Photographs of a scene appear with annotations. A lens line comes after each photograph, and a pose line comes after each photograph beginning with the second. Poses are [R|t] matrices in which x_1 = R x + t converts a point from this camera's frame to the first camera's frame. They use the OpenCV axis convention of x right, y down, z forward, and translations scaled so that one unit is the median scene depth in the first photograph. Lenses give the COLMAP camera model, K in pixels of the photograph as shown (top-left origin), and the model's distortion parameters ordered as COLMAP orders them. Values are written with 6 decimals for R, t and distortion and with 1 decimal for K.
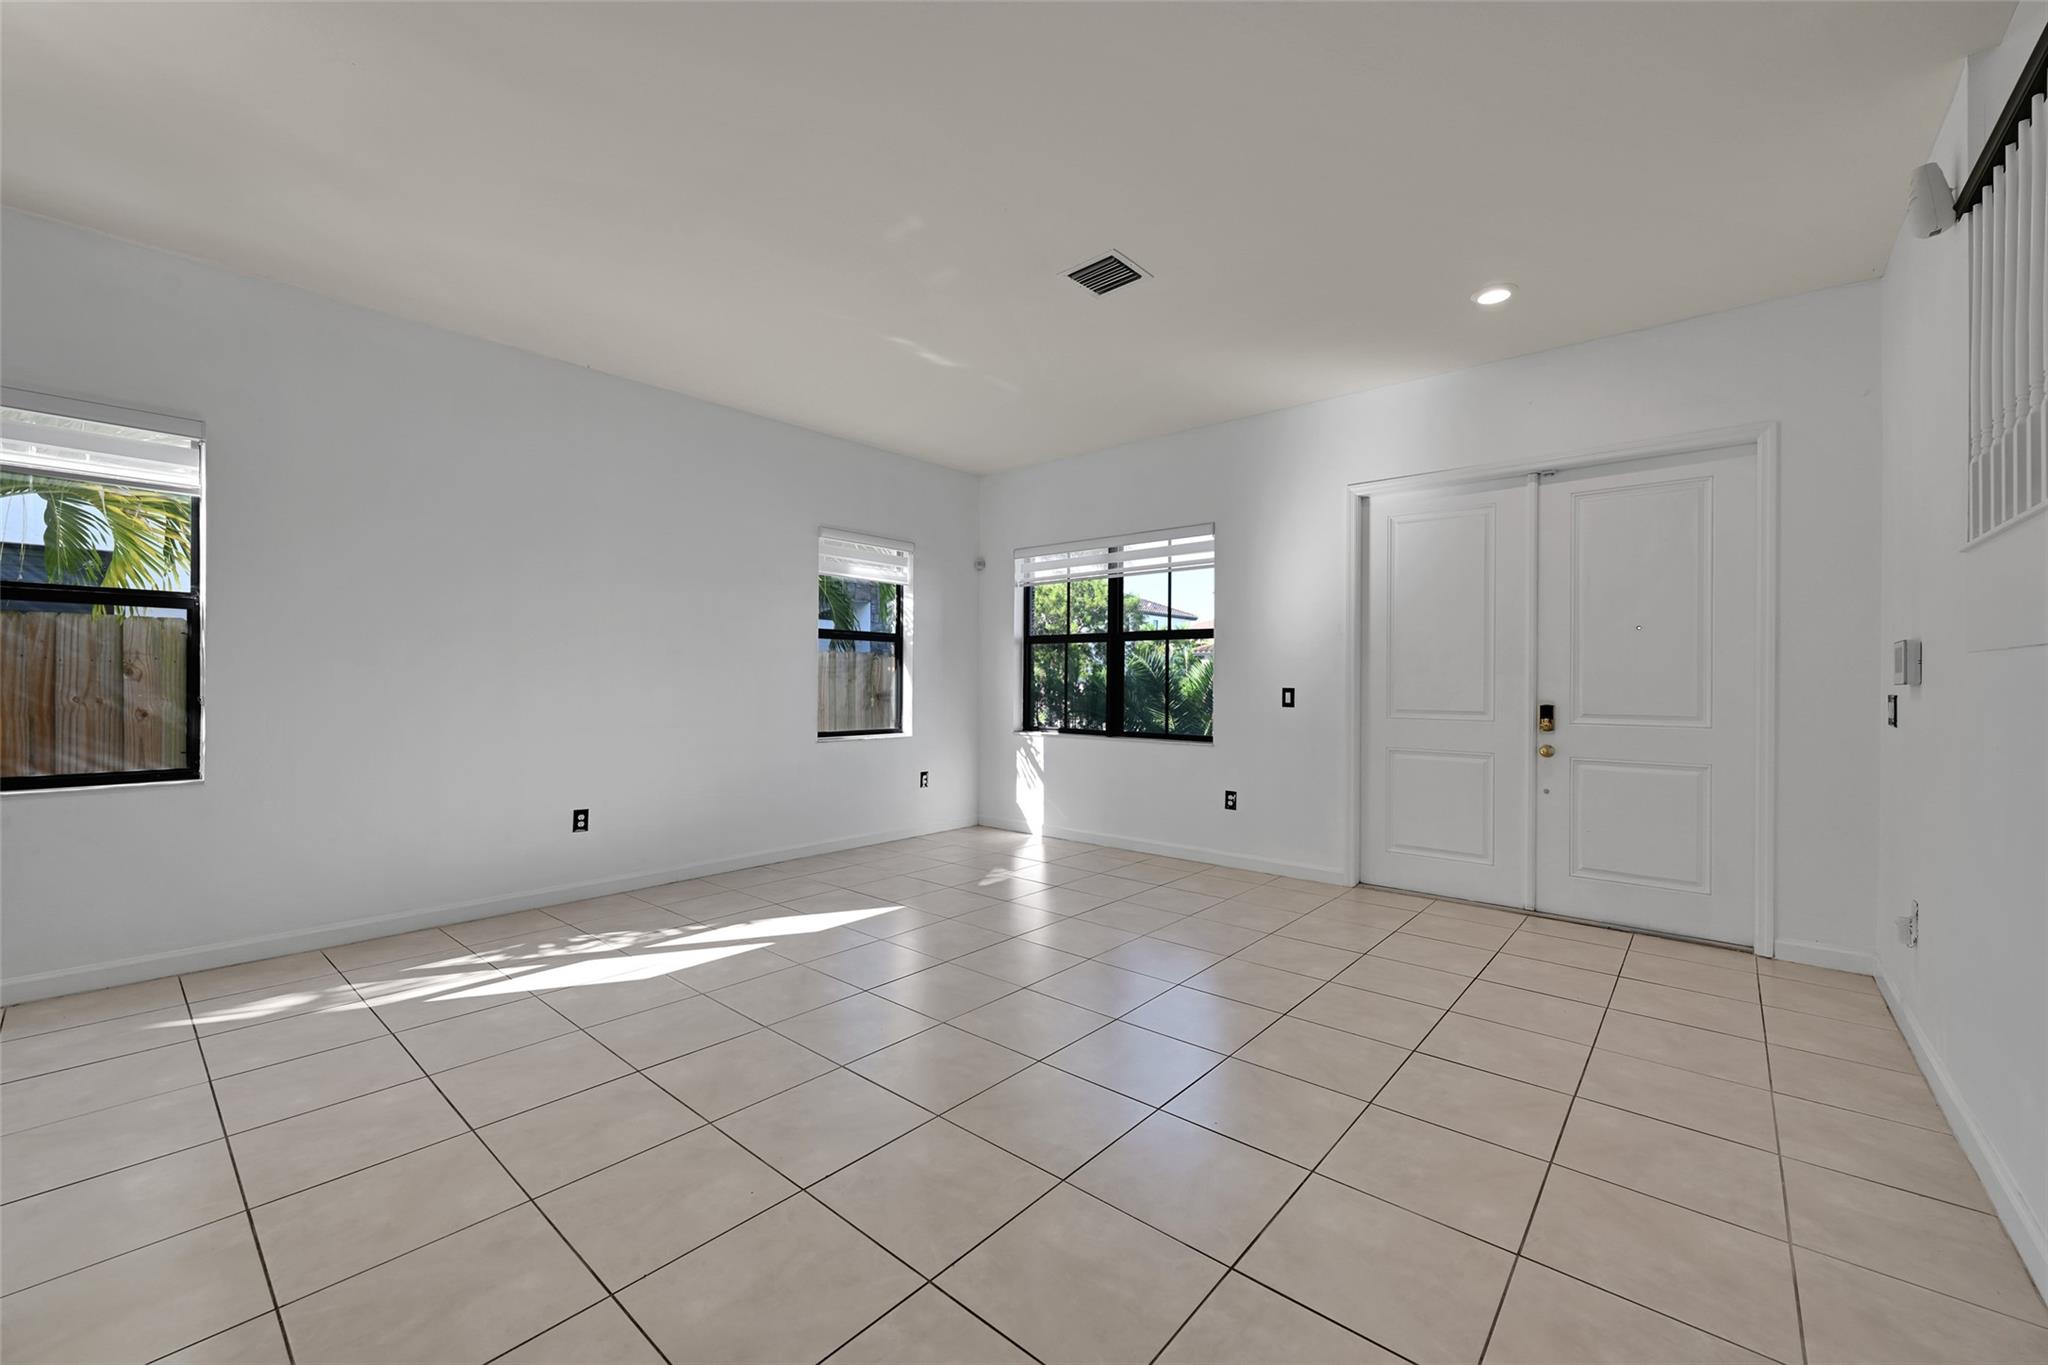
lens RADIAL K [[815.0, 0, 1041.4], [0, 815.0, 689.2], [0, 0, 1]] dist [-0.000093, -0.000120]
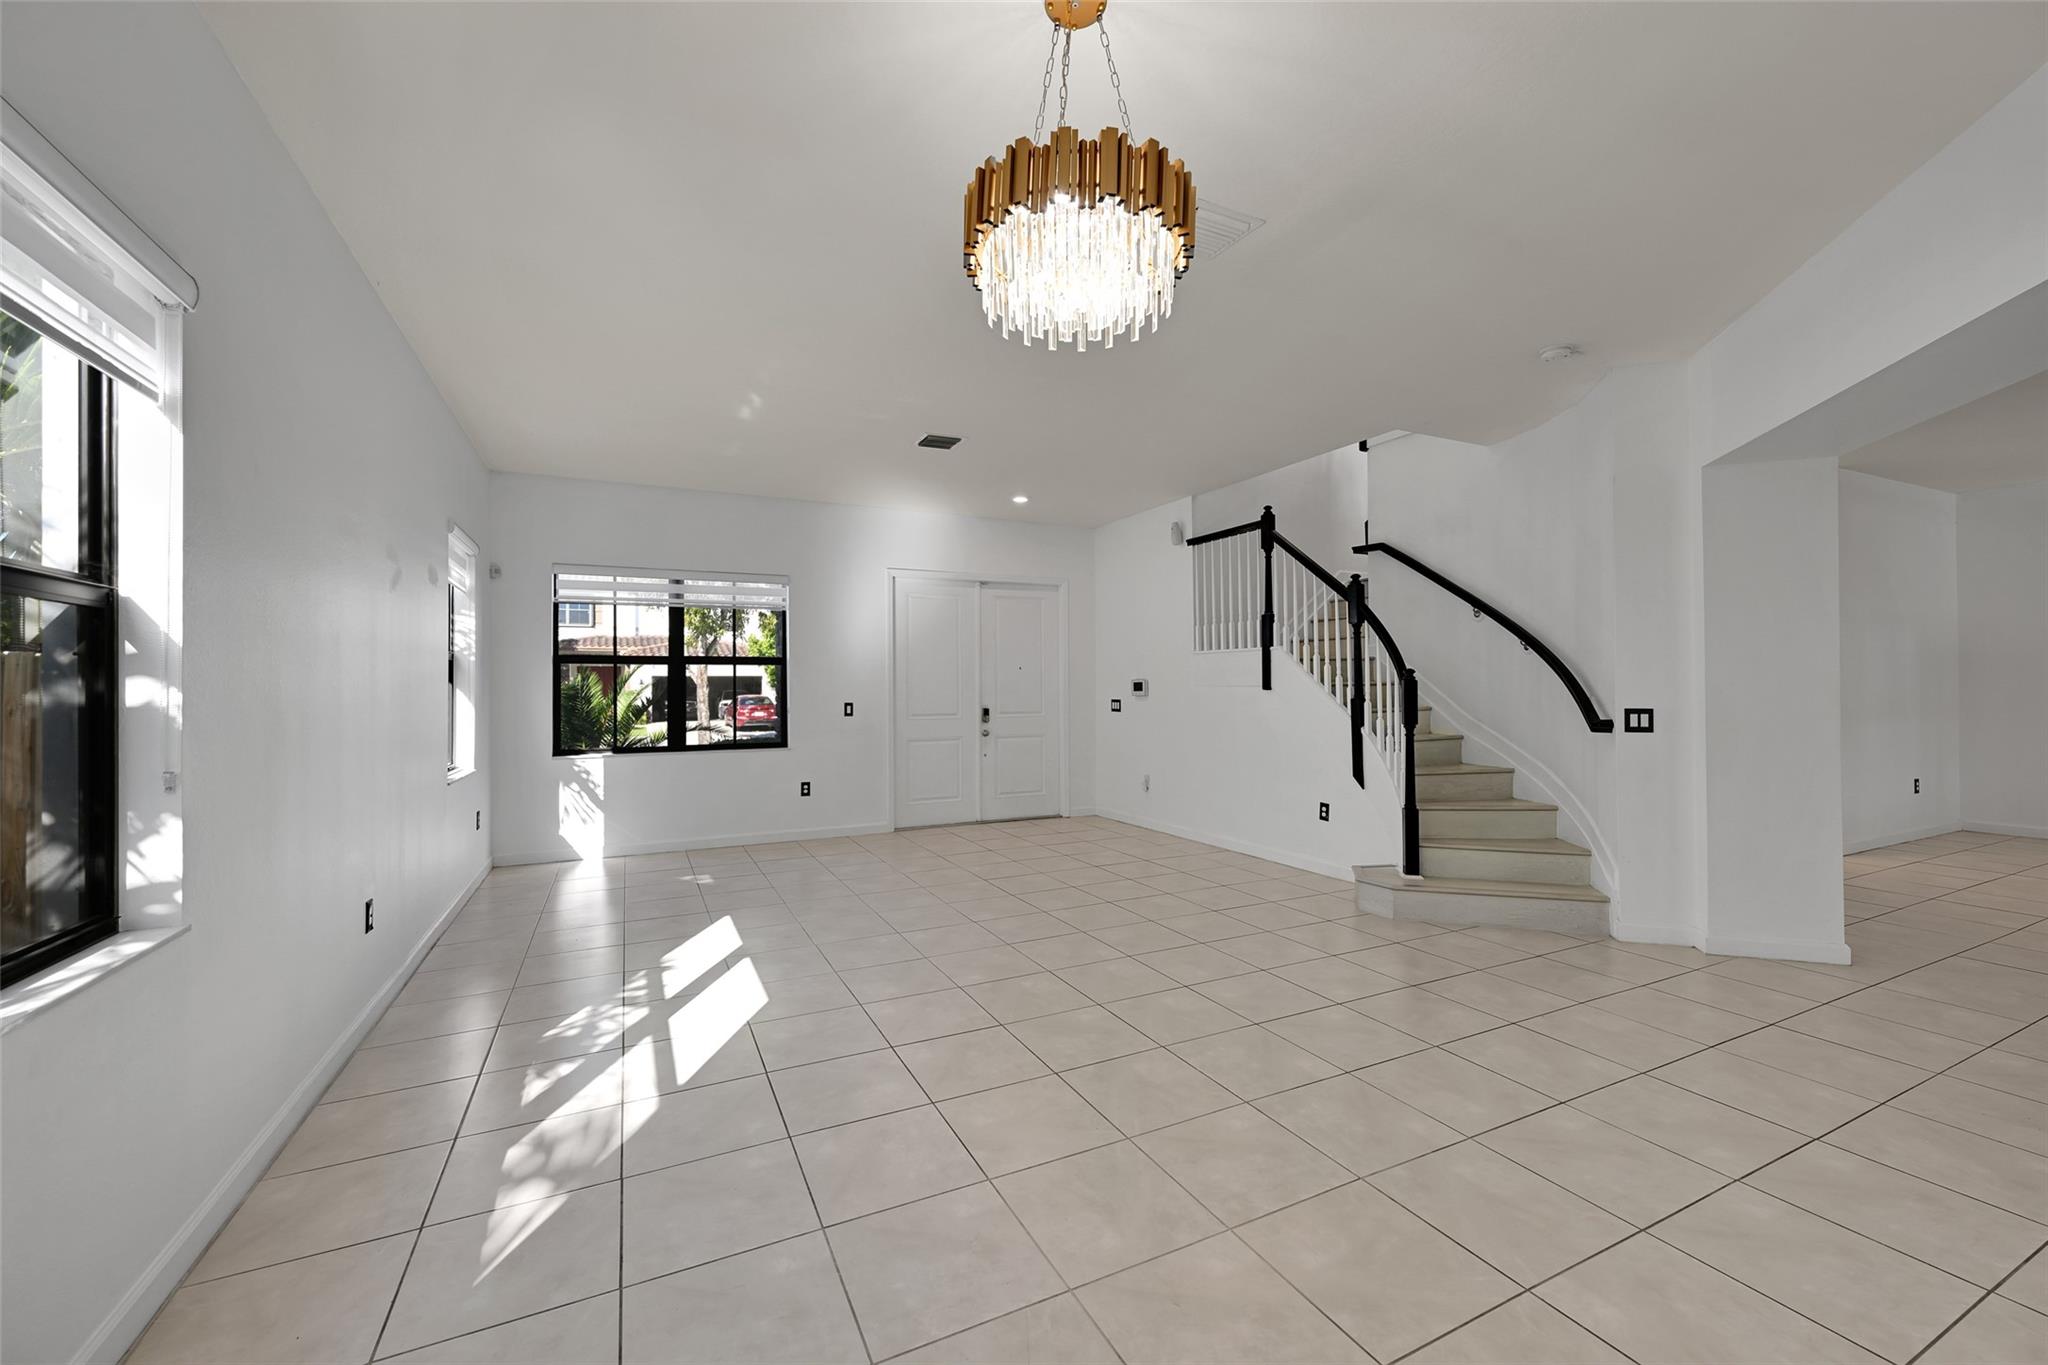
lens RADIAL K [[815.0, 0, 1013.9], [0, 815.0, 683.6], [0, 0, 1]] dist [-0.000093, -0.000120]
pose [[0.387282, -0.011550, 0.921889, -0.762667], [0.015755, 0.999858, 0.005908, -0.033114], [-0.921827, 0.012236, 0.387409, 0.160660]]
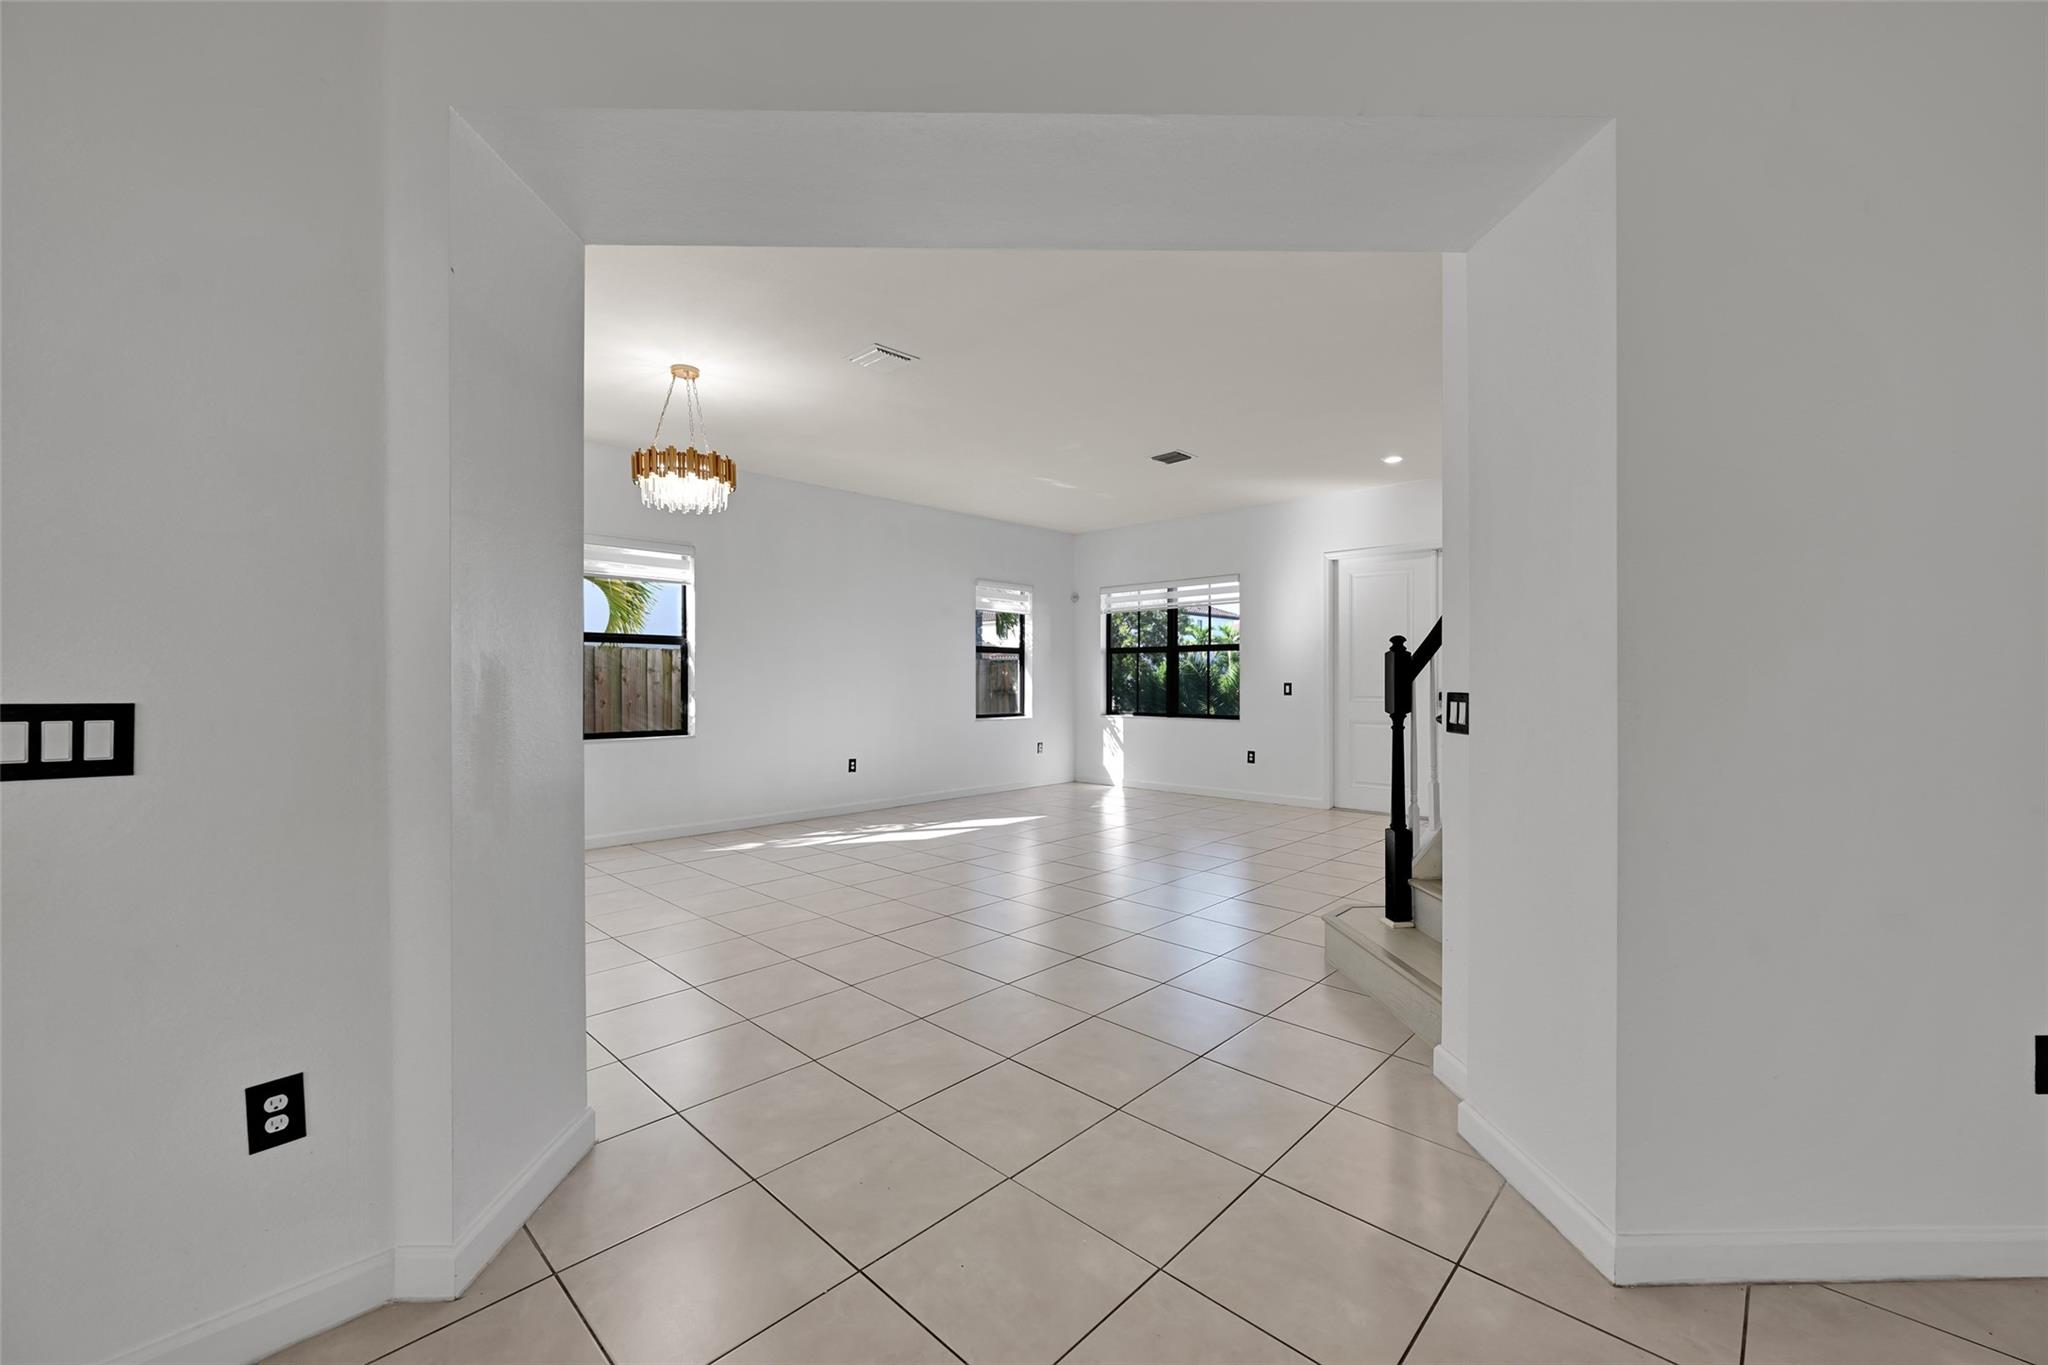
lens RADIAL K [[815.0, 0, 1027.8], [0, 815.0, 692.5], [0, 0, 1]] dist [-0.000093, -0.000120]
pose [[0.997822, -0.006617, -0.065626, -0.073979], [0.007024, 0.999958, 0.005969, 0.003424], [0.065584, -0.006417, 0.997826, -0.487356]]
